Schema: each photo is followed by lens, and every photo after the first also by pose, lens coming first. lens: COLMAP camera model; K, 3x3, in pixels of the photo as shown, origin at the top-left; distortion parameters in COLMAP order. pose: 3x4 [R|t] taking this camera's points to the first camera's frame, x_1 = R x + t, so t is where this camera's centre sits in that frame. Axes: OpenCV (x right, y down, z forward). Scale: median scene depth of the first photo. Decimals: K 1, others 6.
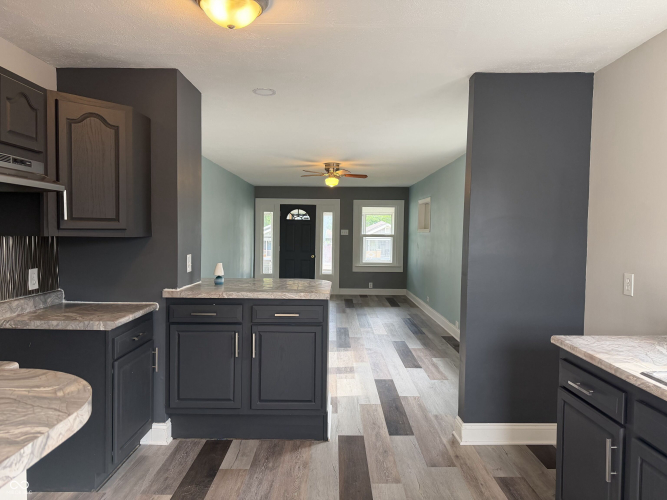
lens RADIAL K [[464.5, 0, 333.9], [0, 464.5, 253.2], [0, 0, 1]] dist [0.069101, -0.097299]
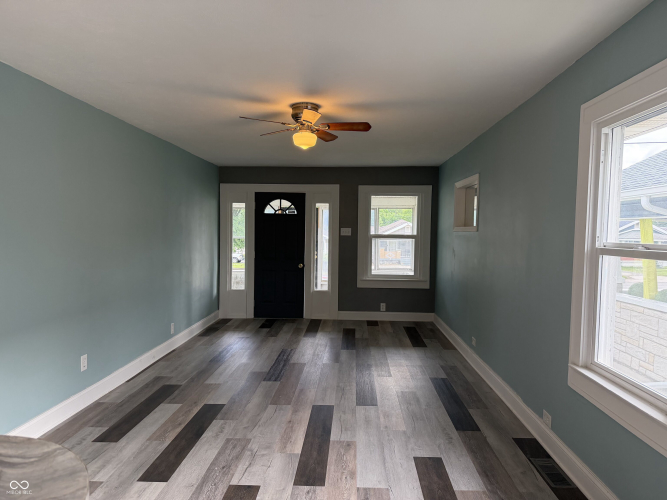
lens RADIAL K [[464.5, 0, 333.9], [0, 464.5, 253.2], [0, 0, 1]] dist [0.069101, -0.097299]
pose [[0.999054, 0.002816, -0.043386, 0.035872], [-0.002786, 0.999996, 0.000762, -0.013046], [0.043388, -0.000640, 0.999058, 0.298626]]
